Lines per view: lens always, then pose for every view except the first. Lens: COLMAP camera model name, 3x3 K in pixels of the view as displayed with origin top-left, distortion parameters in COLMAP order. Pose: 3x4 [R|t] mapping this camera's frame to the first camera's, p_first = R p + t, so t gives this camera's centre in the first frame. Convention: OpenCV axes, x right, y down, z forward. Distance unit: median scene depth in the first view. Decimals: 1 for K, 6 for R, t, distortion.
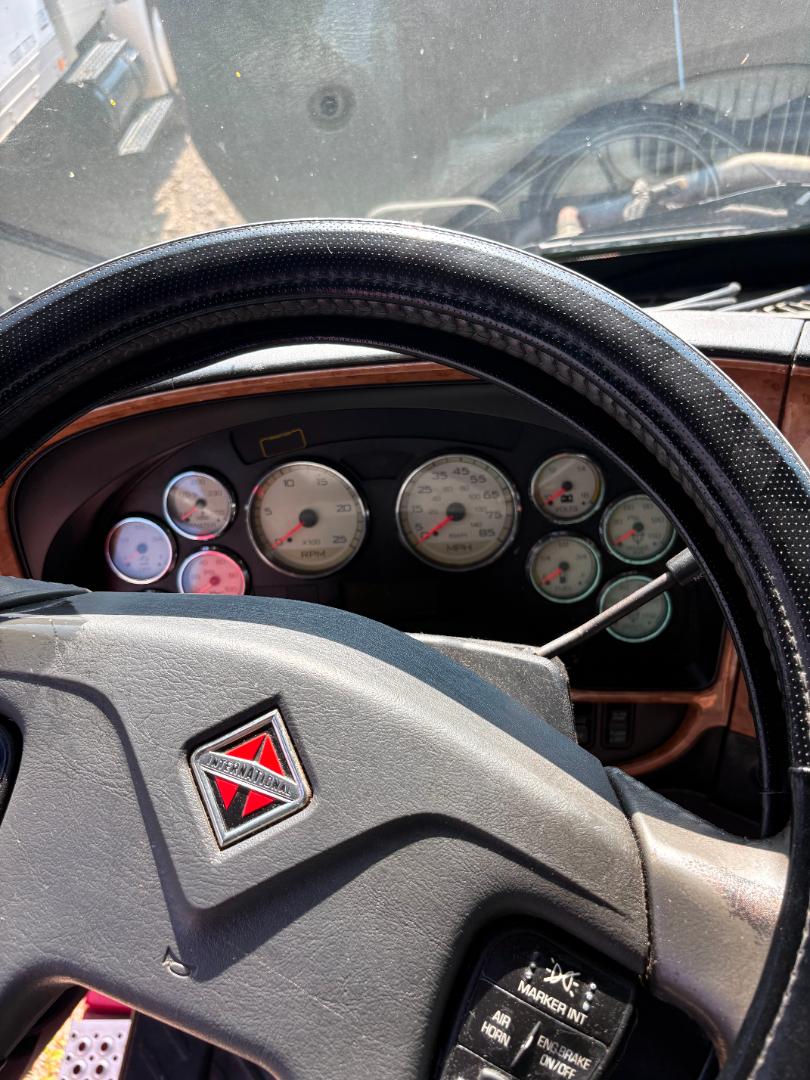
lens RADIAL K [[821.4, 0, 398.0], [0, 821.4, 530.9], [0, 0, 1]] dist [0.037643, -0.049118]
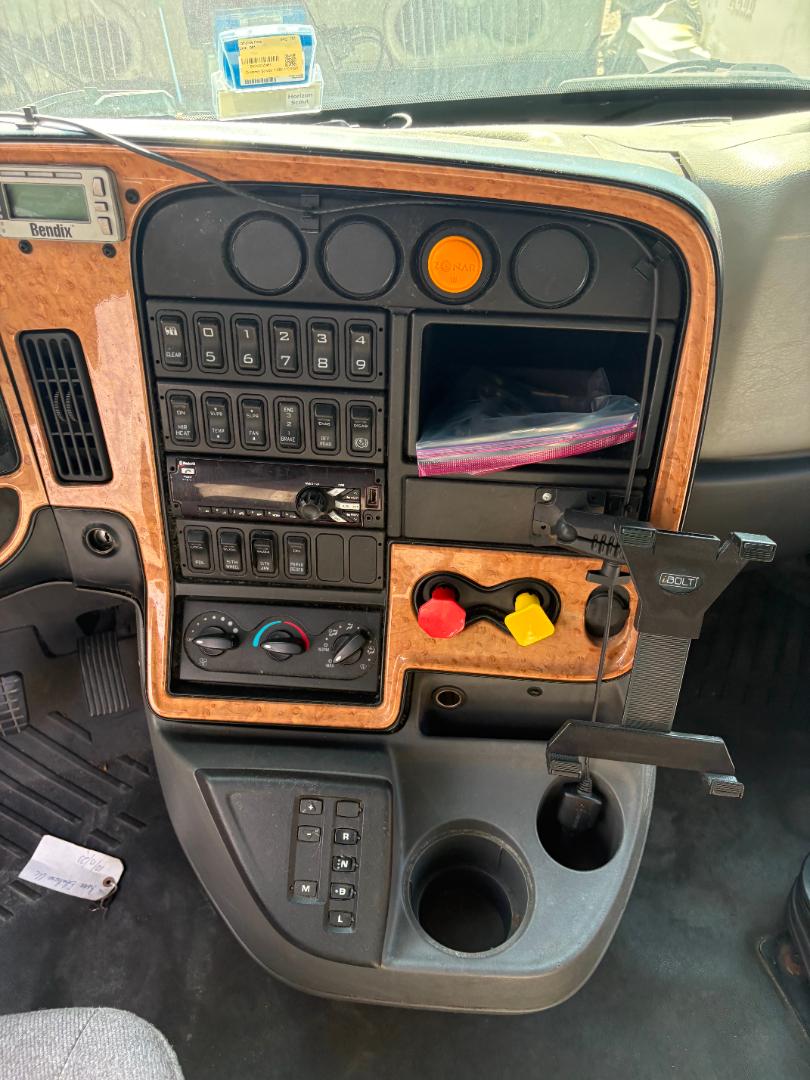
lens RADIAL K [[821.4, 0, 398.5], [0, 821.4, 550.6], [0, 0, 1]] dist [0.037643, -0.049118]
pose [[0.931327, -0.167238, 0.323514, 0.469030], [0.186534, 0.982010, -0.029350, 0.427388], [-0.312785, 0.087681, 0.945768, -0.270531]]
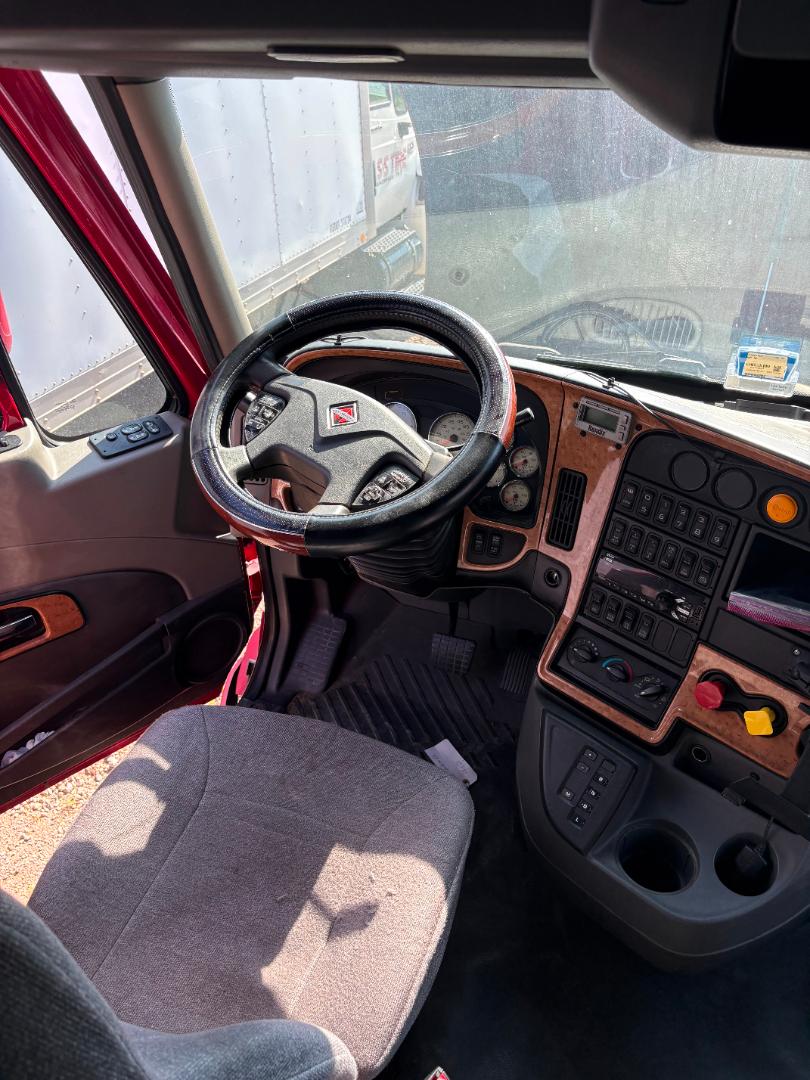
lens RADIAL K [[821.4, 0, 400.7], [0, 821.4, 549.9], [0, 0, 1]] dist [0.037643, -0.049118]
pose [[0.938566, 0.269890, -0.215068, 0.528762], [-0.305380, 0.939806, -0.153323, 0.696227], [0.160741, 0.209582, 0.964488, -1.250194]]
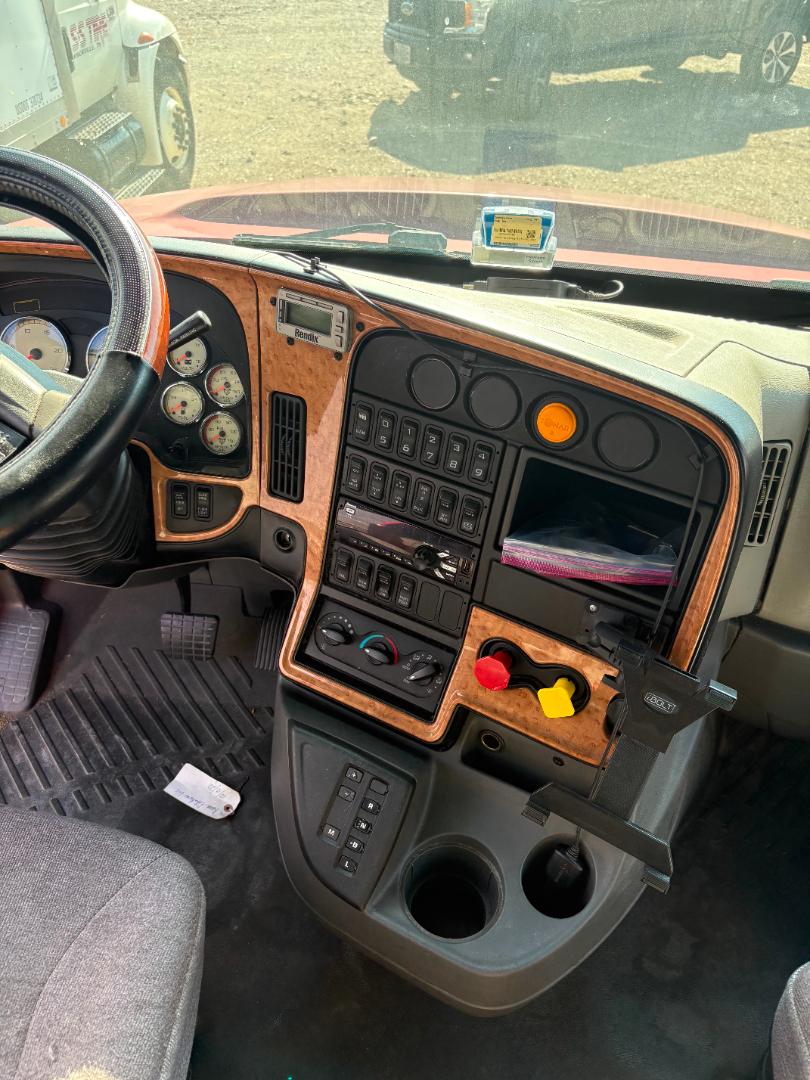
lens RADIAL K [[821.4, 0, 395.0], [0, 821.4, 540.3], [0, 0, 1]] dist [0.037643, -0.049118]
pose [[0.988620, 0.146907, 0.032375, 0.626530], [-0.142567, 0.983653, -0.110011, 0.449943], [-0.048007, 0.104144, 0.993403, -0.679322]]
